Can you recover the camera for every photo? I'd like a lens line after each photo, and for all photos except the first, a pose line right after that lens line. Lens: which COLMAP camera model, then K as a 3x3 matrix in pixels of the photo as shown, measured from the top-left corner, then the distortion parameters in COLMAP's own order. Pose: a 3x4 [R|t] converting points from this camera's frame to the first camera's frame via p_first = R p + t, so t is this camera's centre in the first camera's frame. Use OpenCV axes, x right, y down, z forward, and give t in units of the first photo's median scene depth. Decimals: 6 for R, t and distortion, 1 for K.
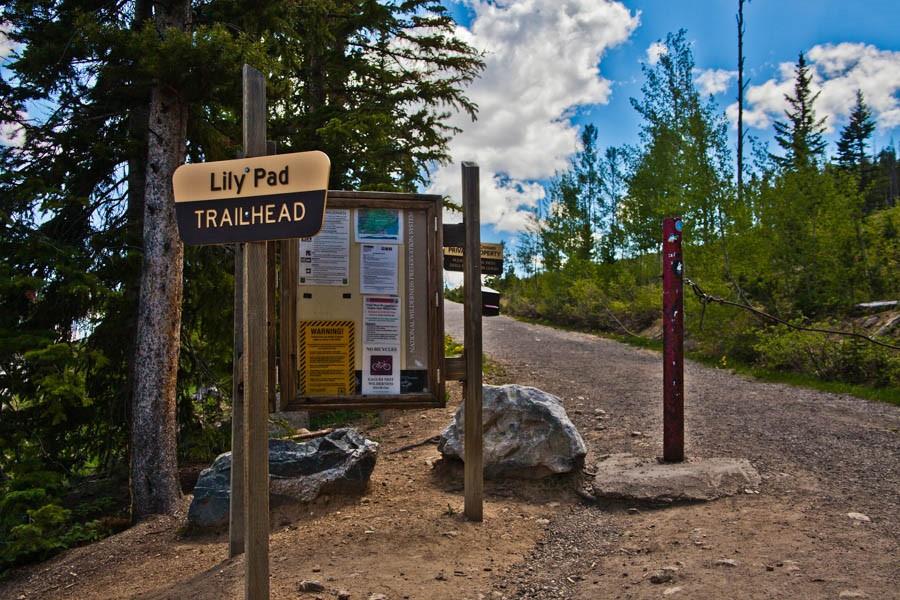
lens RADIAL K [[988.3, 0, 450.0], [0, 988.3, 300.0], [0, 0, 1]] dist [-0.057024, 0.161333]
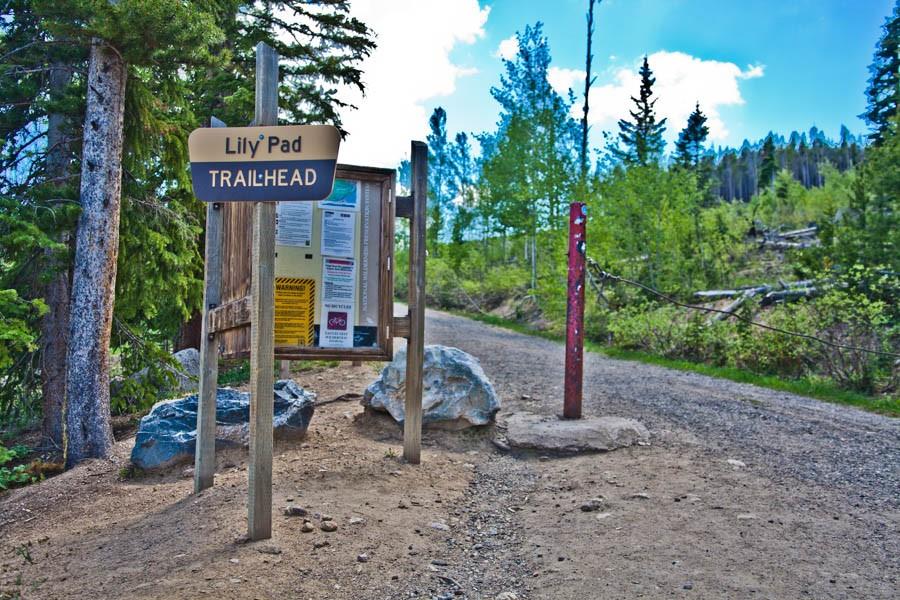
lens RADIAL K [[988.3, 0, 450.0], [0, 988.3, 300.0], [0, 0, 1]] dist [-0.057024, 0.161333]
pose [[0.984139, 0.041526, 0.172473, -0.110420], [-0.045253, 0.998818, 0.017732, 0.014157], [-0.171532, -0.025256, 0.984855, -0.086295]]
